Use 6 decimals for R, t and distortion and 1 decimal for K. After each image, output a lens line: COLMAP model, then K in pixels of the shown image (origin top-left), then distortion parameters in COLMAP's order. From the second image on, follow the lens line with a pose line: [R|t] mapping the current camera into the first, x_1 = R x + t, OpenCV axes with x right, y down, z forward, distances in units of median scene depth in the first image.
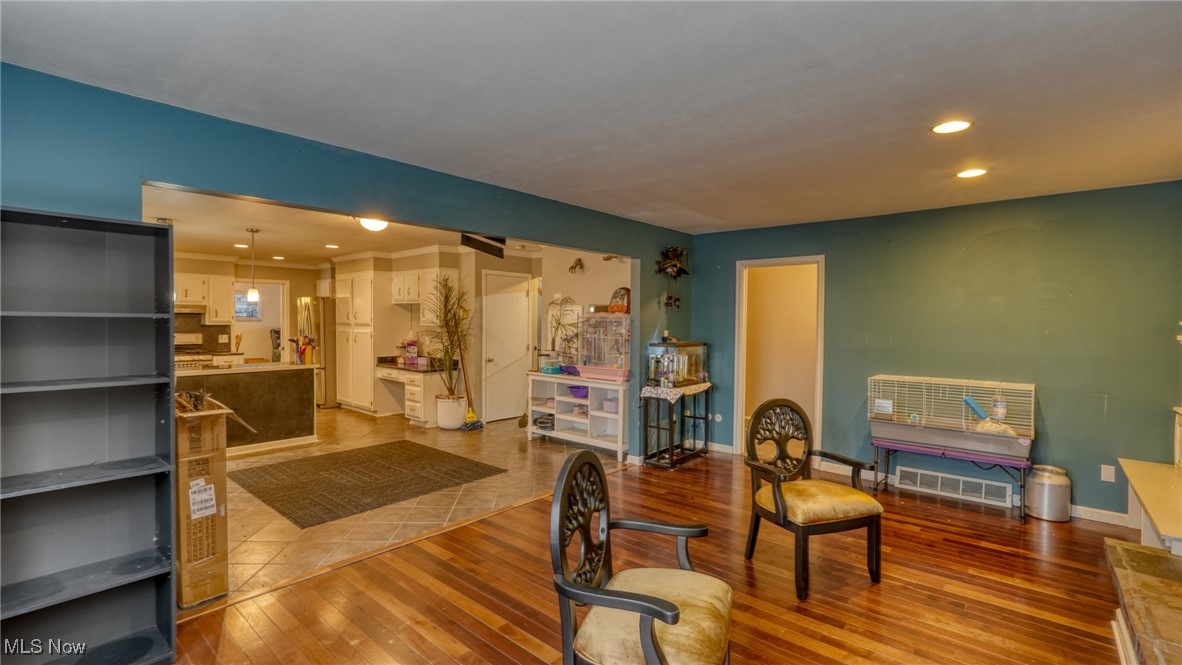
lens RADIAL K [[518.4, 0, 590.2], [0, 518.4, 335.0], [0, 0, 1]] dist [-0.018771, 0.008513]
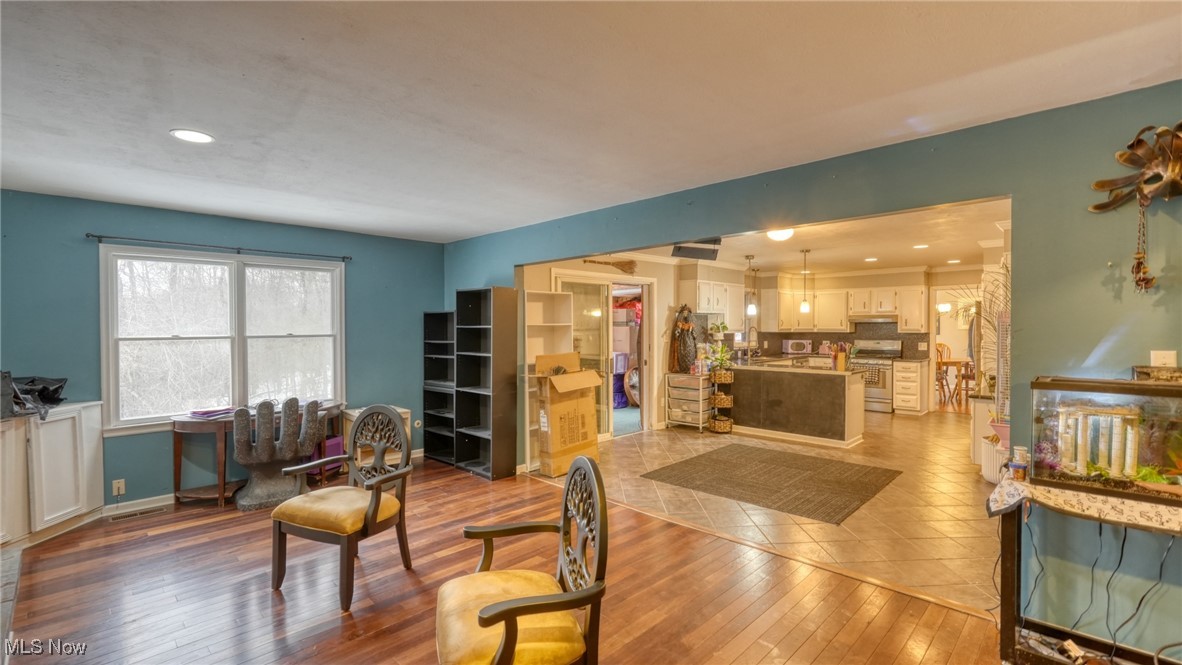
lens RADIAL K [[518.4, 0, 590.2], [0, 518.4, 335.0], [0, 0, 1]] dist [-0.018771, 0.008513]
pose [[-0.060695, 0.007823, -0.998126, 0.560732], [-0.025225, 0.999638, 0.009369, -0.013092], [0.997838, 0.025746, -0.060475, 0.612805]]
